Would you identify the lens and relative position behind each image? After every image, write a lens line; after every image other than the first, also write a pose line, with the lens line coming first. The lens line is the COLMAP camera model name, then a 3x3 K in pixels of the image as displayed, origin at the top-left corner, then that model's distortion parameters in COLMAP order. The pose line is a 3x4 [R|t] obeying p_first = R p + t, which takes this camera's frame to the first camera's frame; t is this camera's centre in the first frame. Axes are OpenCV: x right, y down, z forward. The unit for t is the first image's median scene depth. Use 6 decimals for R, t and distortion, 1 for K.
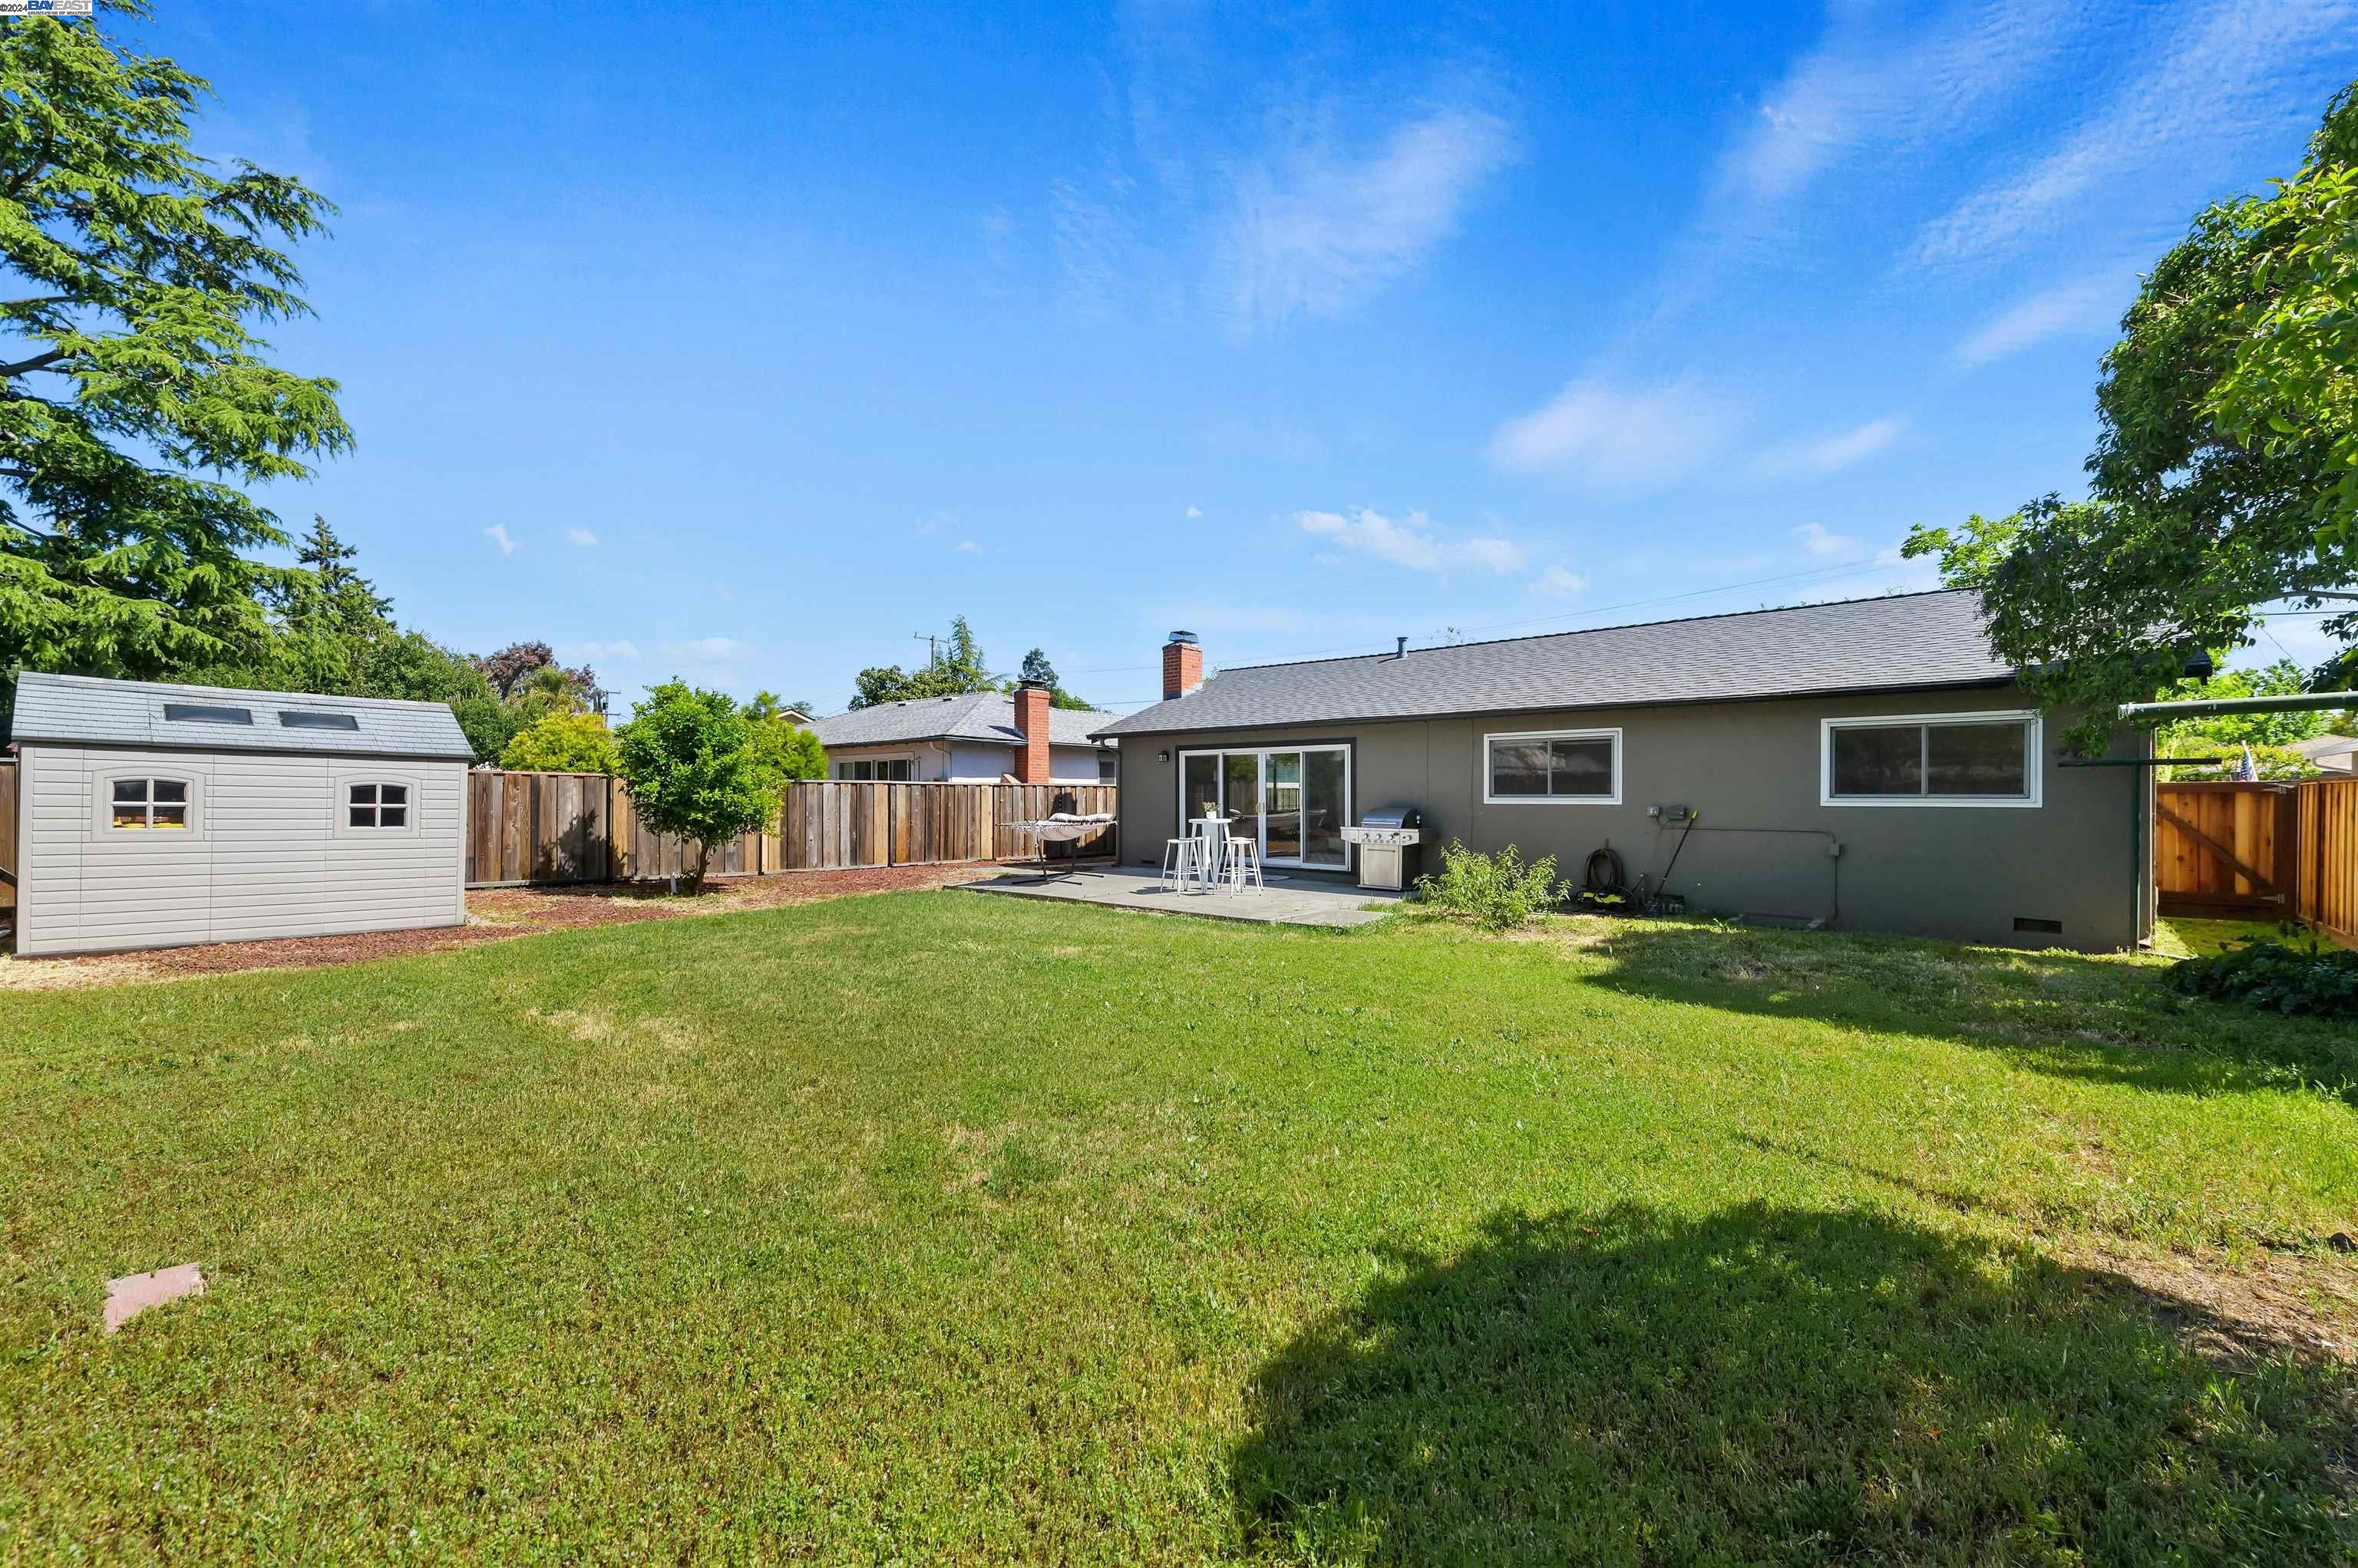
lens RADIAL K [[922.5, 0, 1179.0], [0, 922.5, 784.0], [0, 0, 1]] dist [-0.000923, -0.000155]
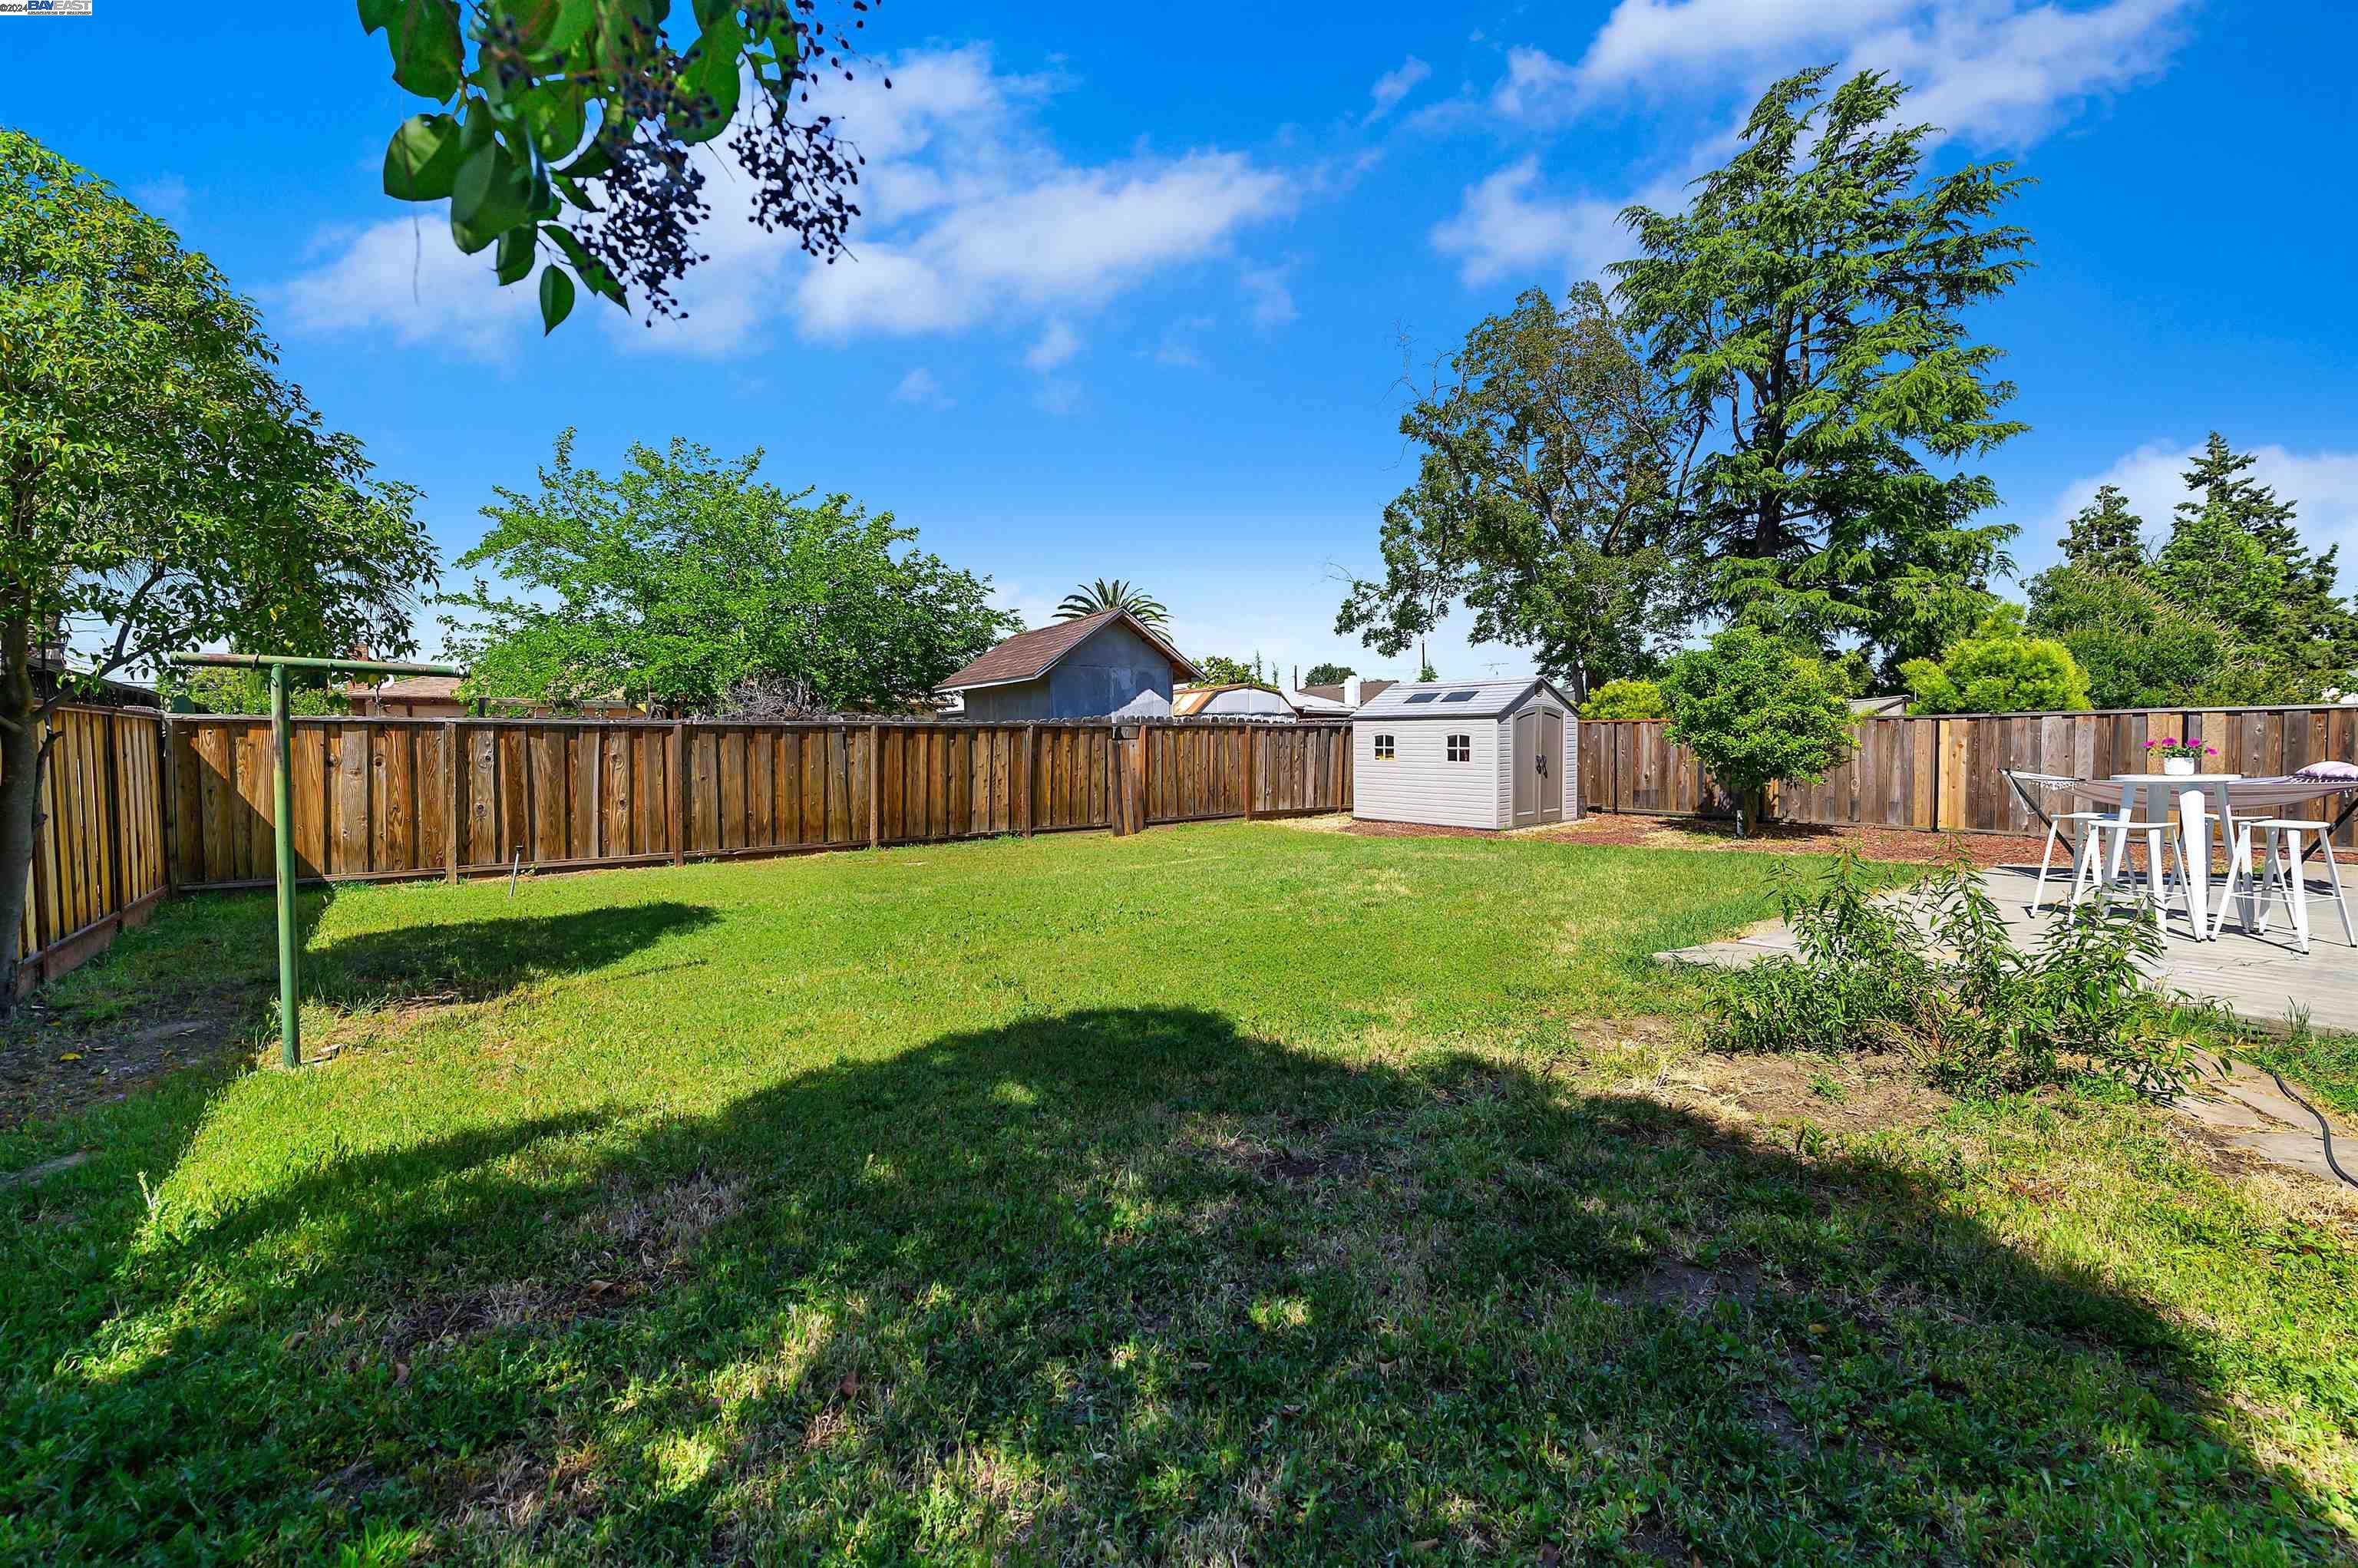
lens RADIAL K [[968.4, 0, 1229.7], [0, 968.4, 778.1], [0, 0, 1]] dist [-0.001587, -0.000195]
pose [[-0.192244, 0.028873, -0.980922, 0.821740], [0.022895, 0.999427, 0.024930, 0.023362], [0.981080, -0.017666, -0.192795, 0.899309]]
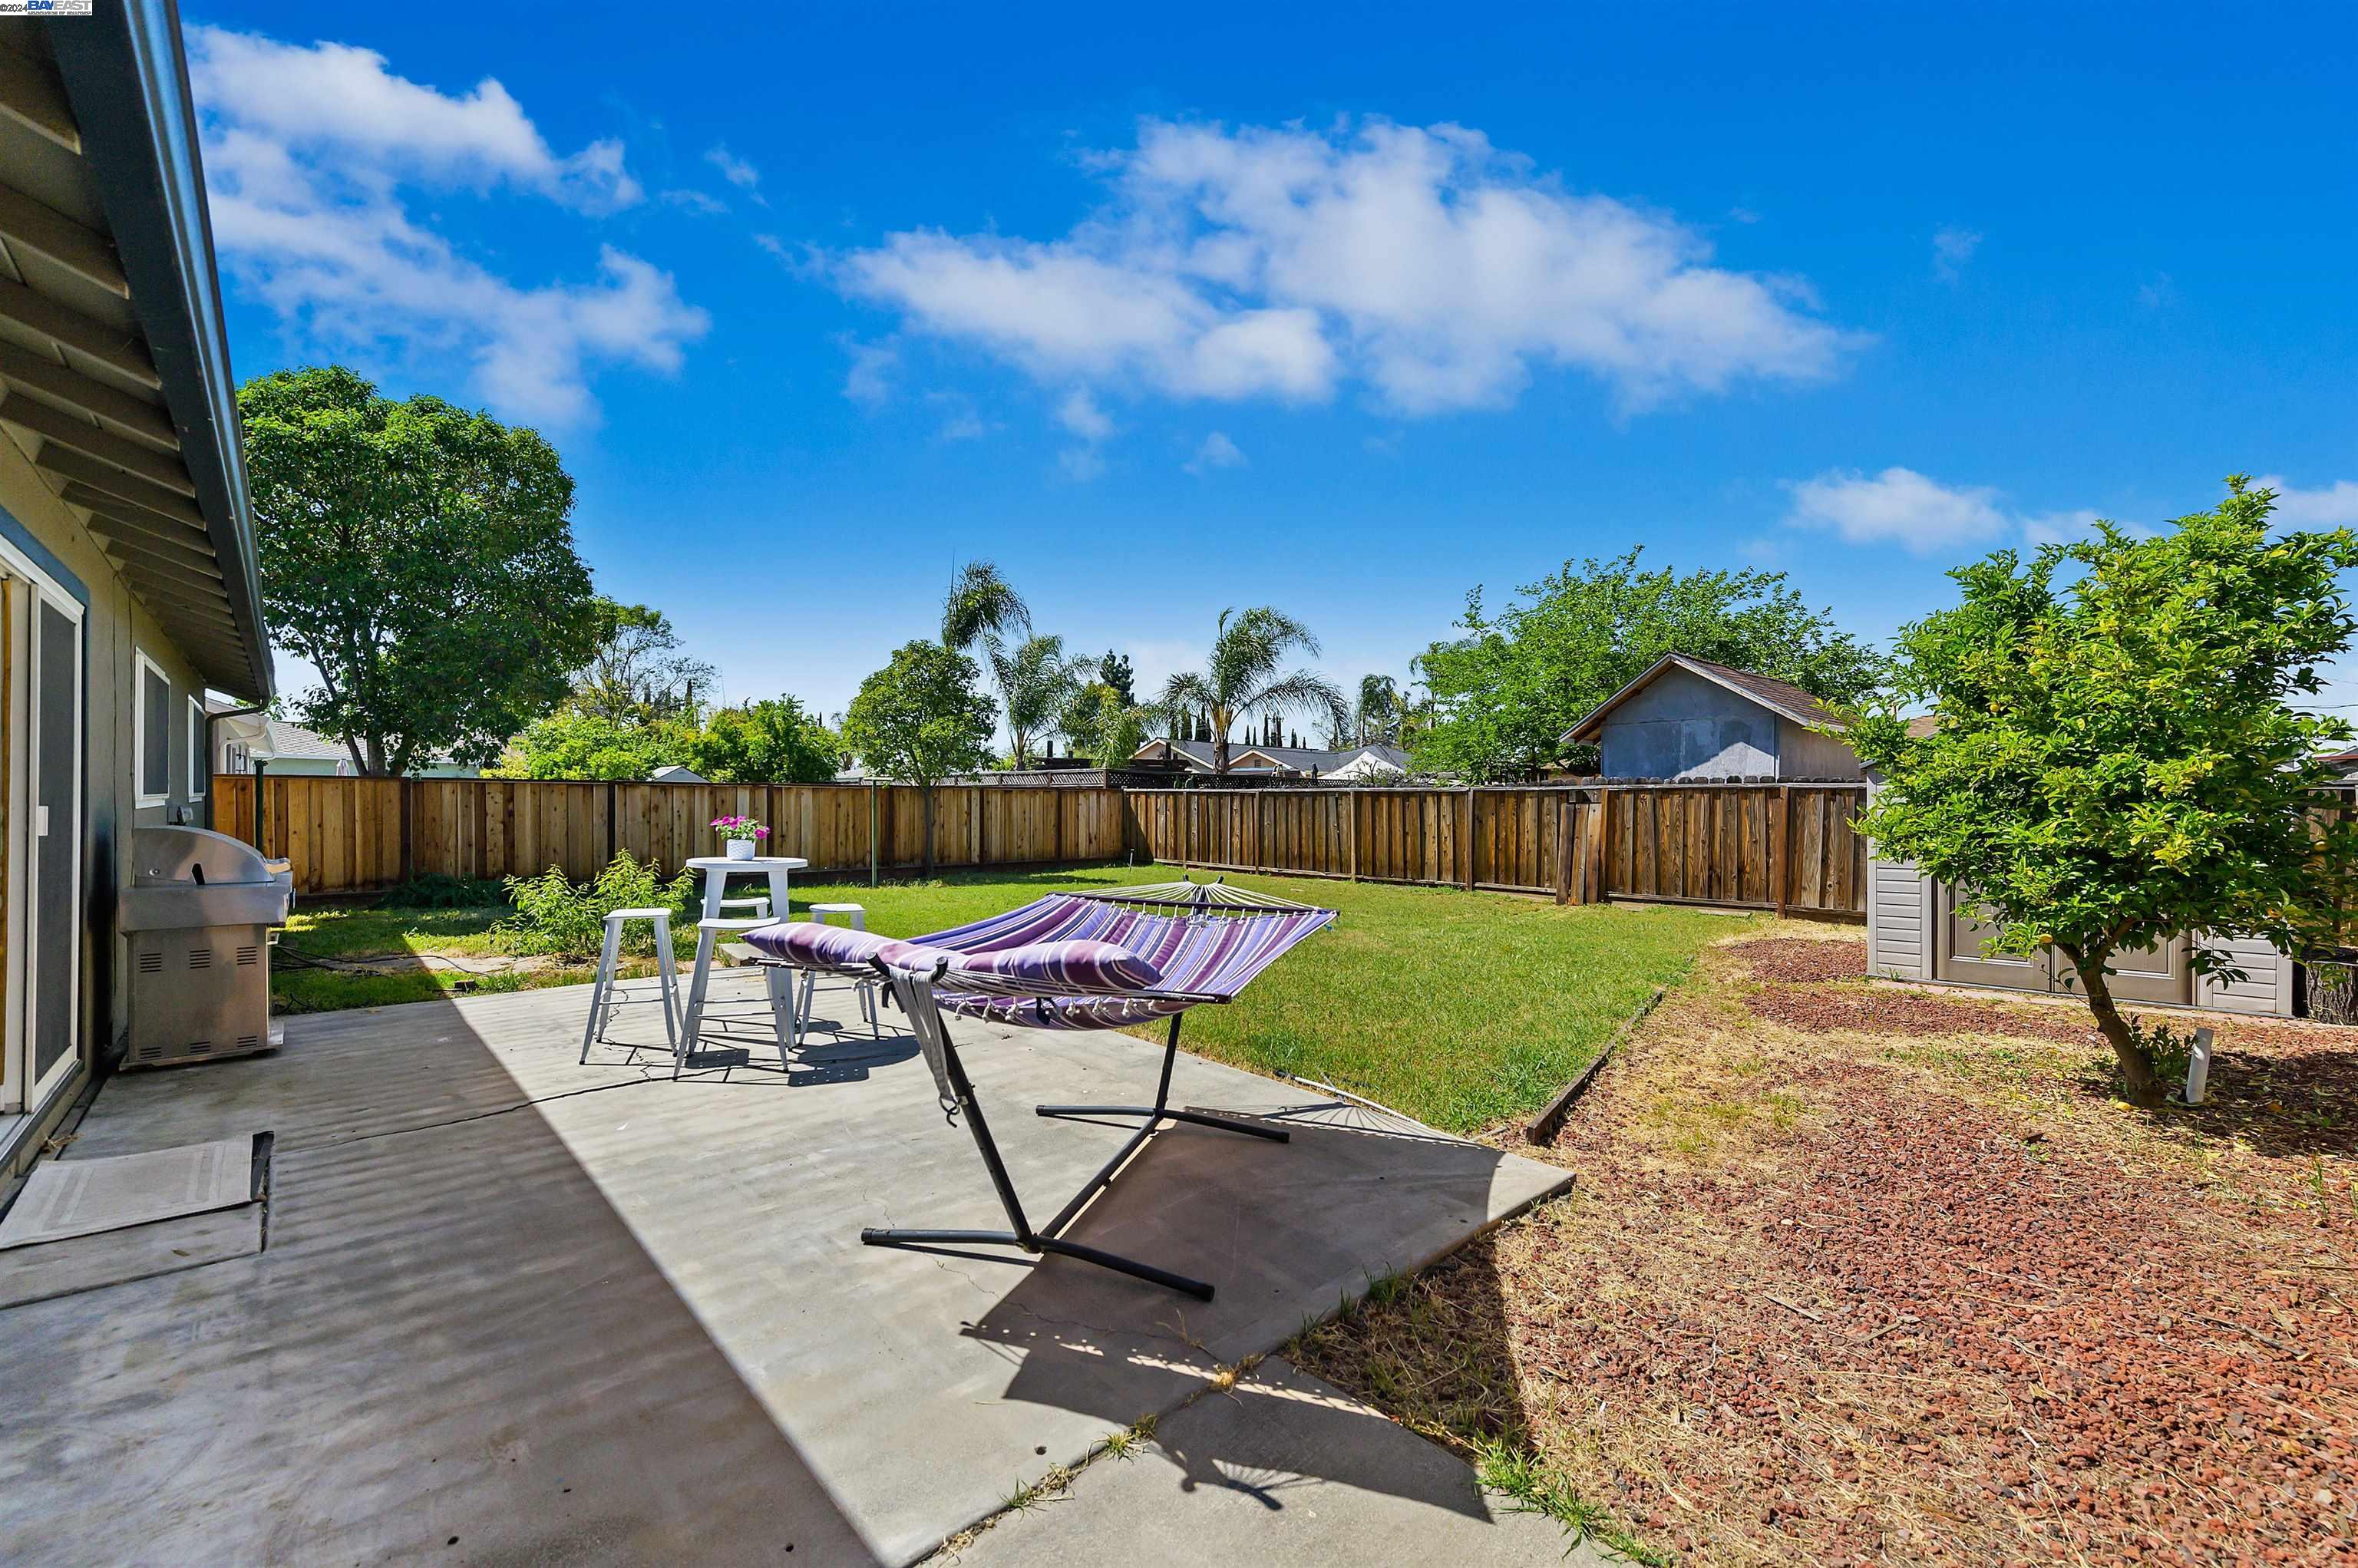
lens RADIAL K [[922.5, 0, 1179.0], [0, 922.5, 784.0], [0, 0, 1]] dist [-0.000923, -0.000155]
pose [[-0.988410, -0.009657, 0.151500, -0.314713], [-0.014628, 0.999389, -0.031732, 0.019640], [-0.151101, -0.033580, -0.987948, 1.912739]]
